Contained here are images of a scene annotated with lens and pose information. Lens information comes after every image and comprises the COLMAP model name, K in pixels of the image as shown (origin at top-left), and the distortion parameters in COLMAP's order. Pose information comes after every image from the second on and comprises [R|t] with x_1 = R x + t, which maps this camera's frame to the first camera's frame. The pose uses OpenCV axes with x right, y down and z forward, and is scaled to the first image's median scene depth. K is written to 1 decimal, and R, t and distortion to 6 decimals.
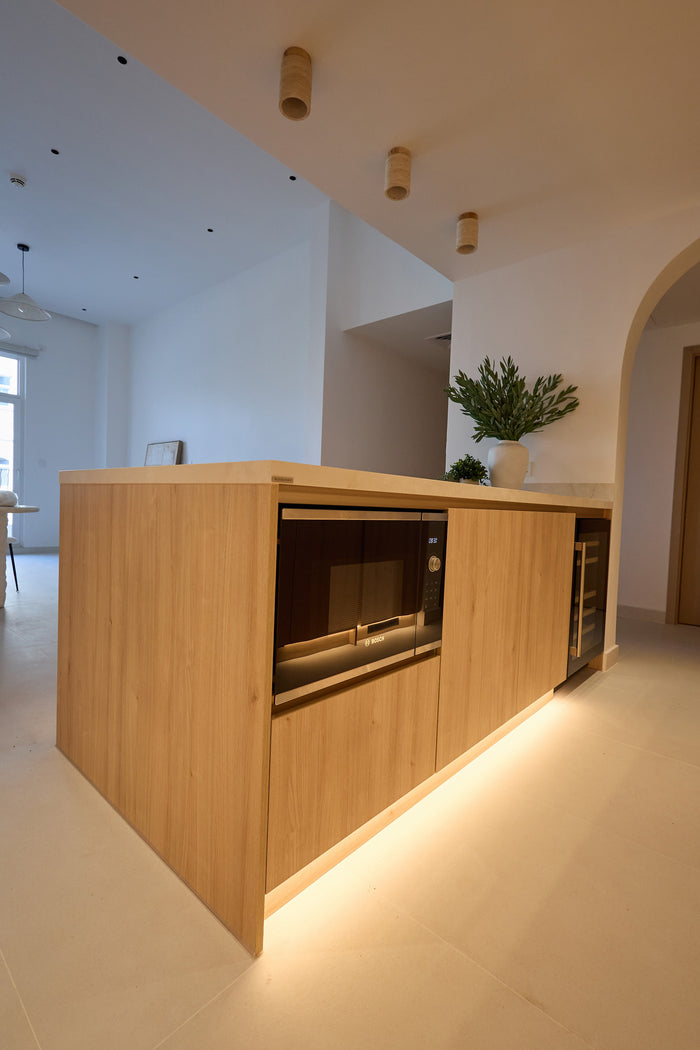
lens RADIAL K [[479.8, 0, 364.9], [0, 479.8, 527.3], [0, 0, 1]] dist [0.002136, -0.001093]
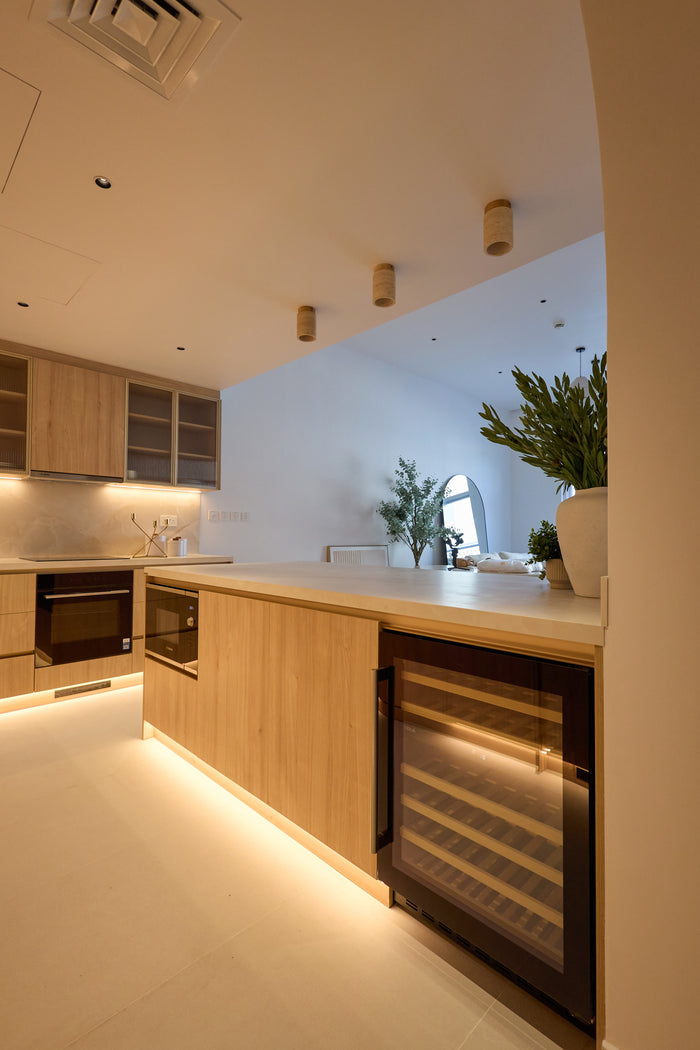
lens RADIAL K [[479.8, 0, 344.7], [0, 479.8, 527.3], [0, 0, 1]] dist [0.002136, -0.001093]
pose [[-0.072594, -0.057458, -0.995705, 1.659642], [-0.054607, 0.997071, -0.053555, -0.179520], [0.995866, 0.050485, -0.075519, 1.506383]]
